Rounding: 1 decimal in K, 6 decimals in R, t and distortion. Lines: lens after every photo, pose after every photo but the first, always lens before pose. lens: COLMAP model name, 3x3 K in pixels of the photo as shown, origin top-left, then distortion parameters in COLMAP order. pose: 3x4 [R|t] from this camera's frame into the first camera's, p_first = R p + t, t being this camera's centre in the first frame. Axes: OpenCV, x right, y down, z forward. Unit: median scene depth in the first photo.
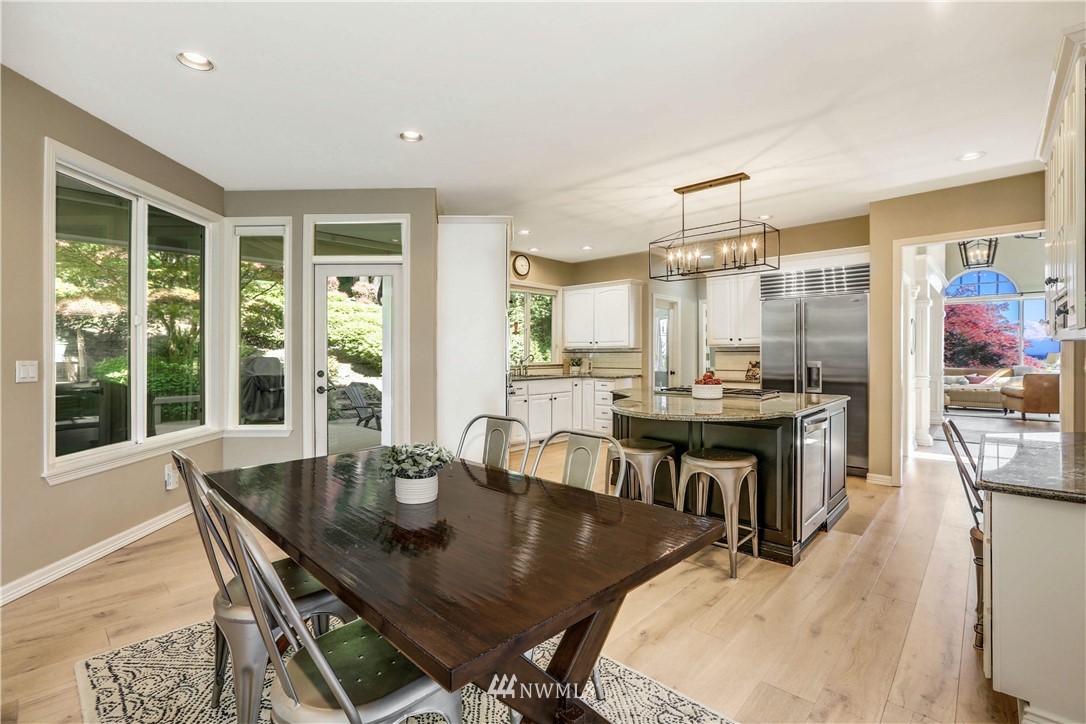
lens RADIAL K [[493.7, 0, 563.8], [0, 493.7, 354.0], [0, 0, 1]] dist [-0.001272, 0.000147]
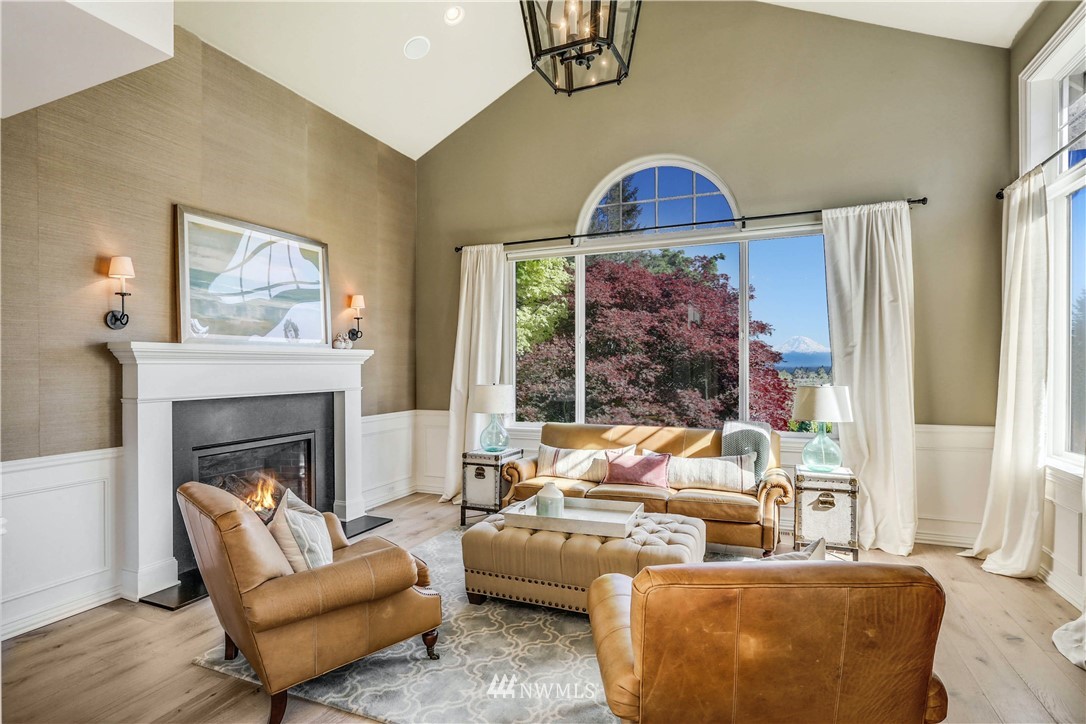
lens RADIAL K [[564.3, 0, 543.0], [0, 564.3, 362.0], [0, 0, 1]] dist [-0.002524, -0.000255]
pose [[0.948320, -0.002642, 0.317304, 1.190586], [0.004411, 0.999978, -0.004858, -0.028882], [-0.317284, 0.006006, 0.948312, 1.184349]]
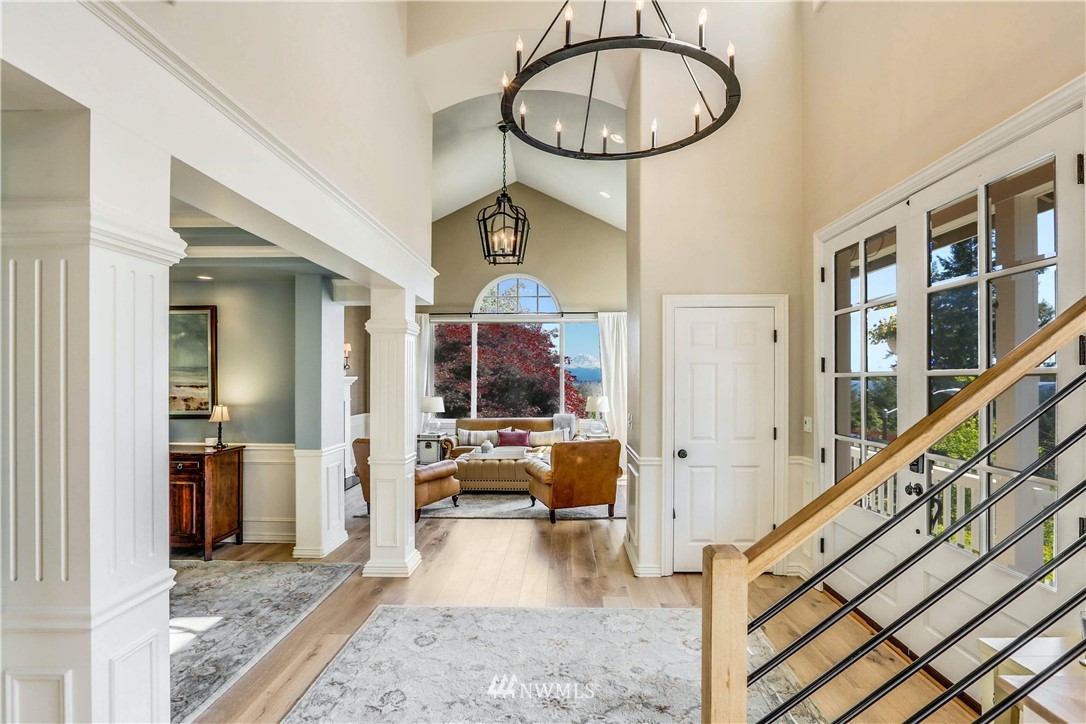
lens RADIAL K [[528.4, 0, 543.3], [0, 528.4, 378.3], [0, 0, 1]] dist [-0.060340, 0.000163]
pose [[0.779859, 0.000384, 0.625955, 0.760475], [0.001199, 0.999997, -0.002107, -0.045555], [-0.625954, 0.002394, 0.779856, 0.743720]]
